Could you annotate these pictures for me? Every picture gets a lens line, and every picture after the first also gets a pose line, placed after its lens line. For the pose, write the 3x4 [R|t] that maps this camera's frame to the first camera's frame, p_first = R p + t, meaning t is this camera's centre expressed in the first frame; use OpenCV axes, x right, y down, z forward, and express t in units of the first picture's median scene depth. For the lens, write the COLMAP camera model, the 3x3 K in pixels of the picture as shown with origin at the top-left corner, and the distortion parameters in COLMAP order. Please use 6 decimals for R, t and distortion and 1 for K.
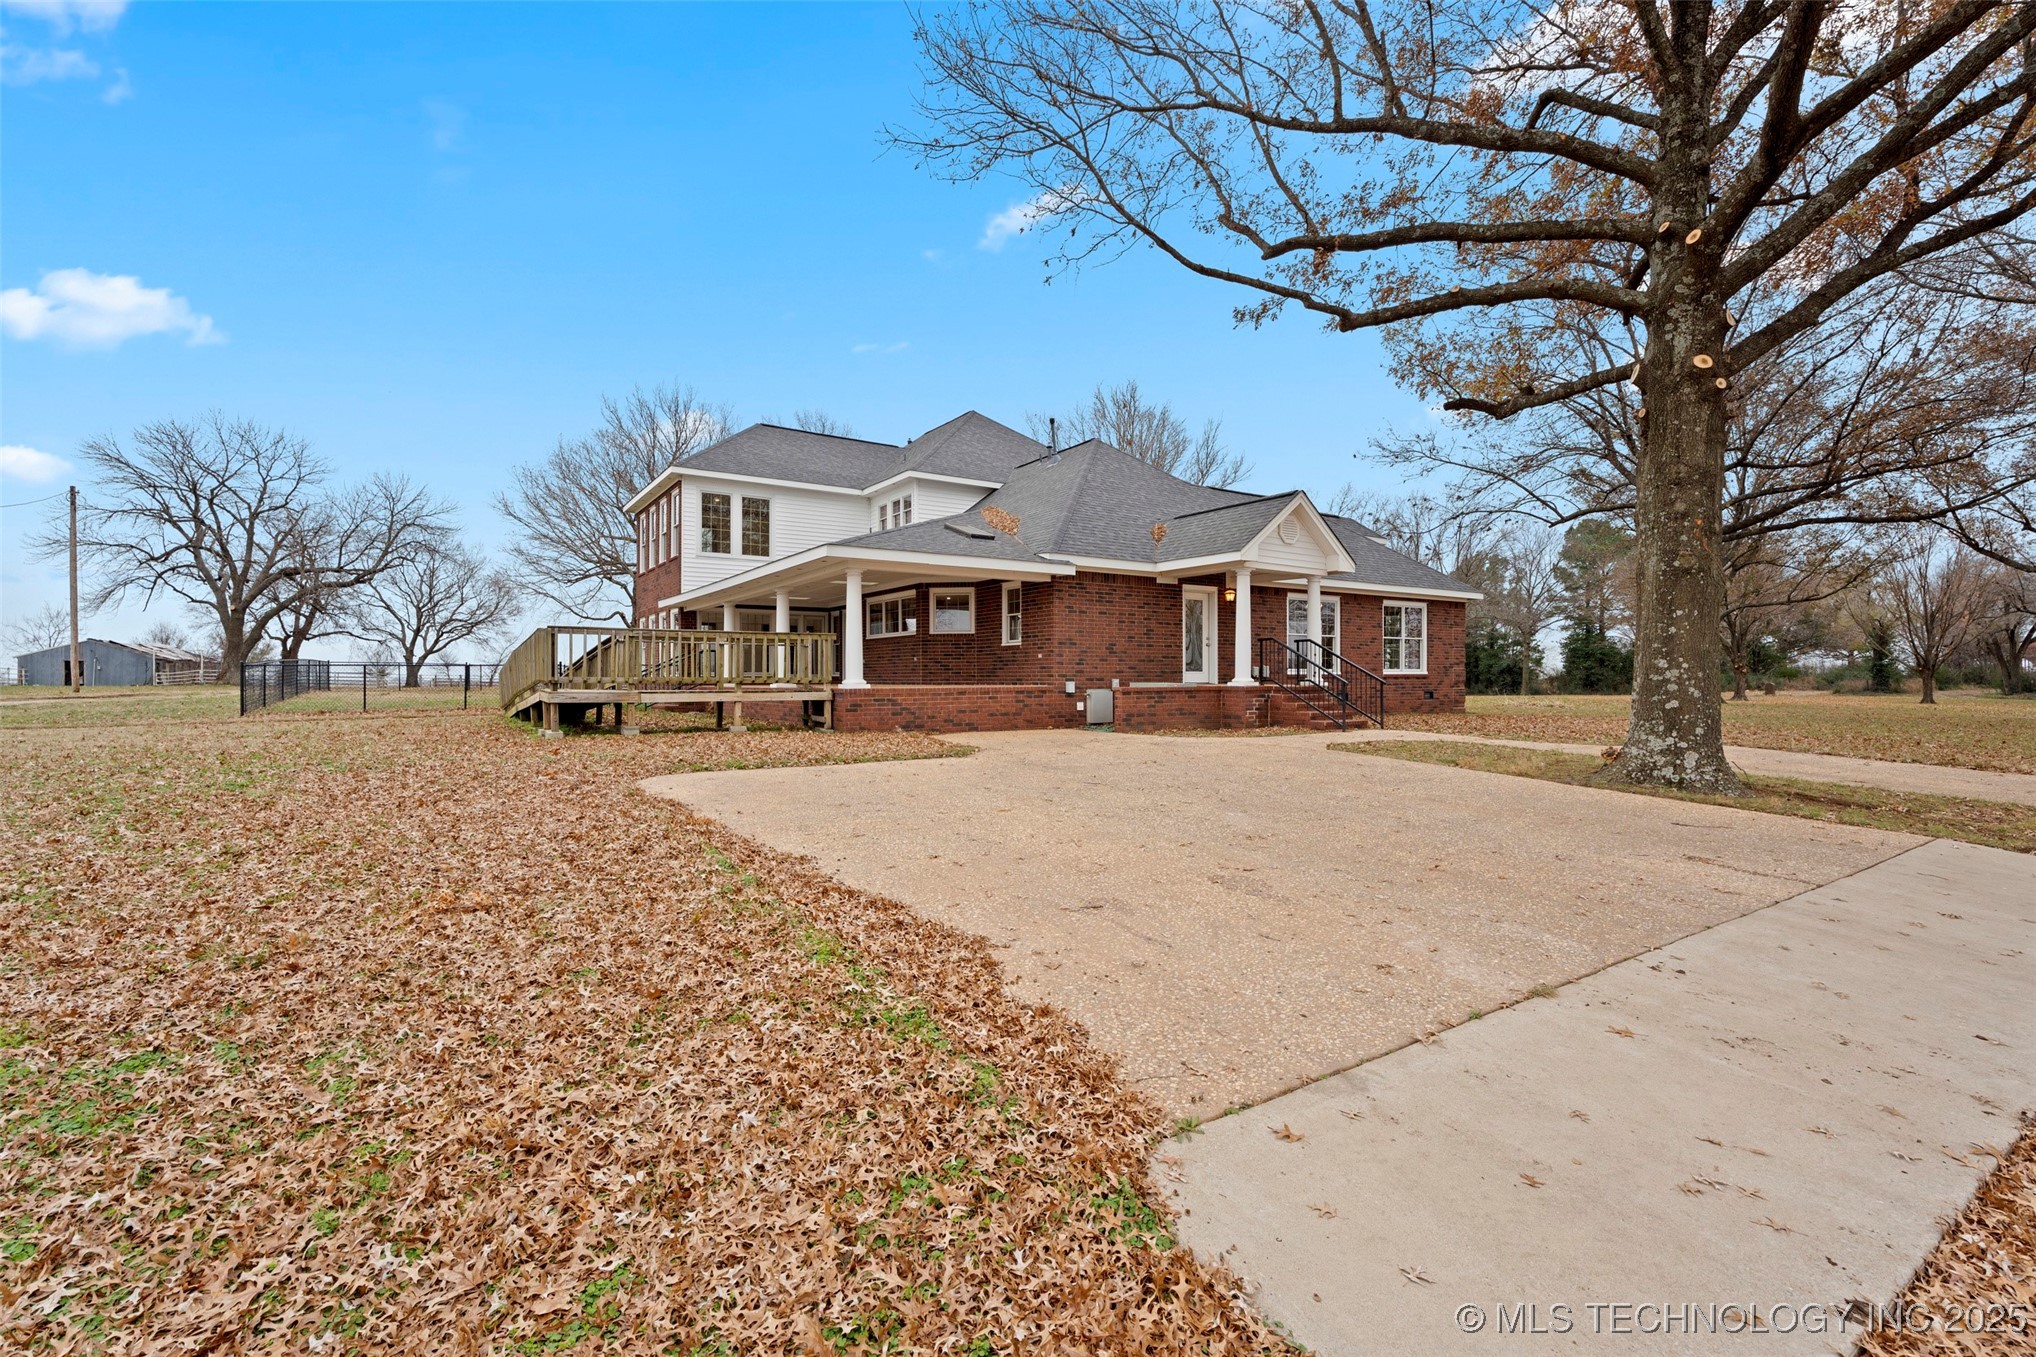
lens RADIAL K [[905.3, 0, 1018.0], [0, 905.3, 678.5], [0, 0, 1]] dist [0.008415, 0.000161]
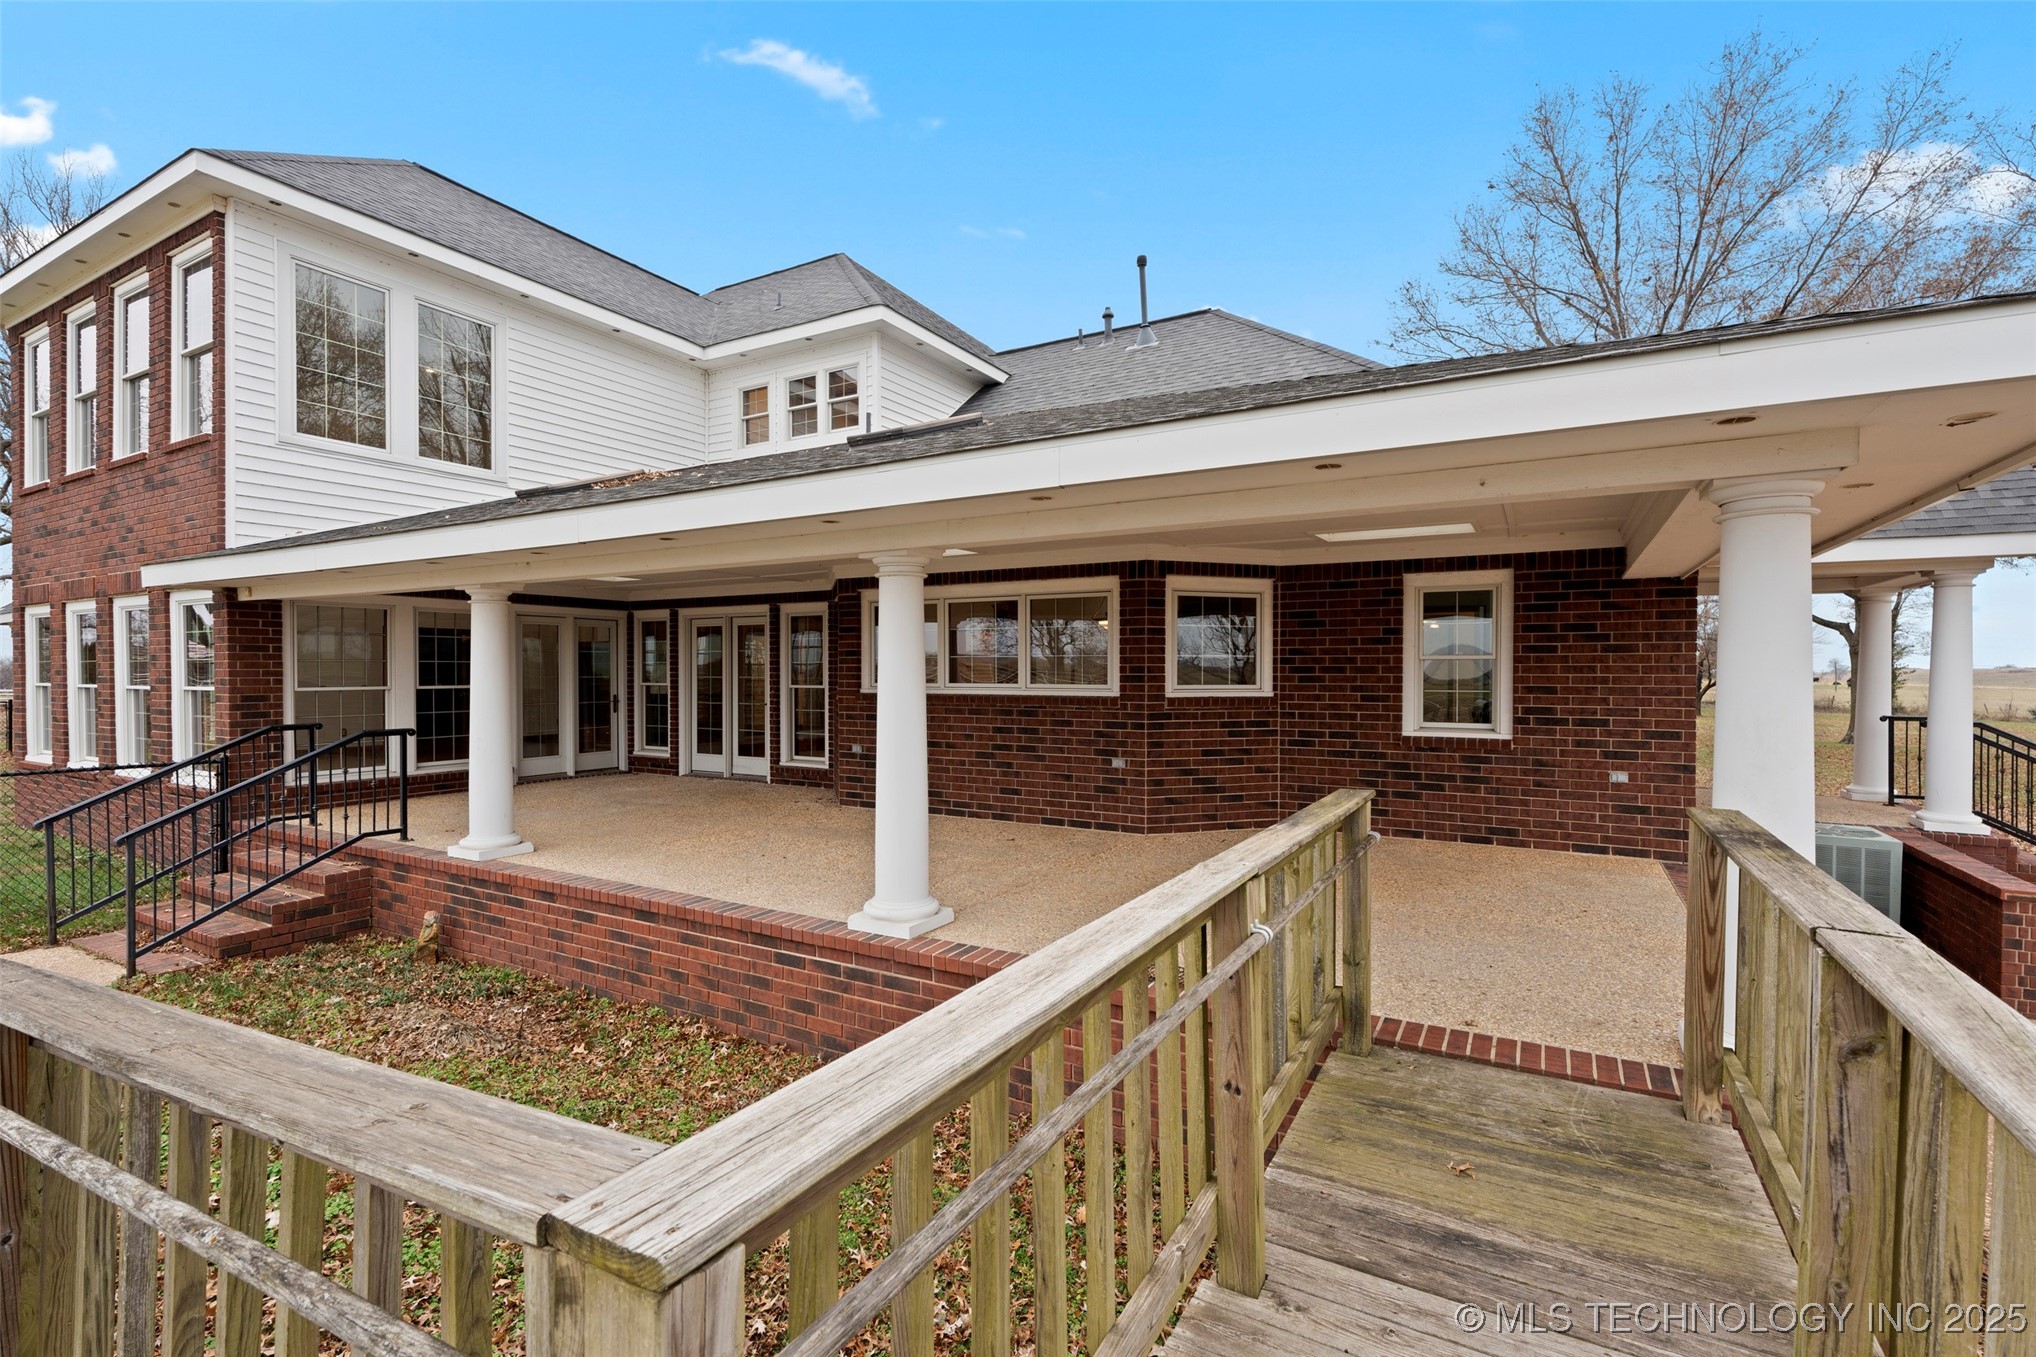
lens RADIAL K [[905.3, 0, 1018.0], [0, 905.3, 678.5], [0, 0, 1]] dist [0.008415, 0.000161]
pose [[0.891734, -0.002828, 0.452551, -0.236822], [-0.003154, 0.999917, 0.012462, -0.044895], [-0.452548, -0.012540, 0.891652, 0.505533]]
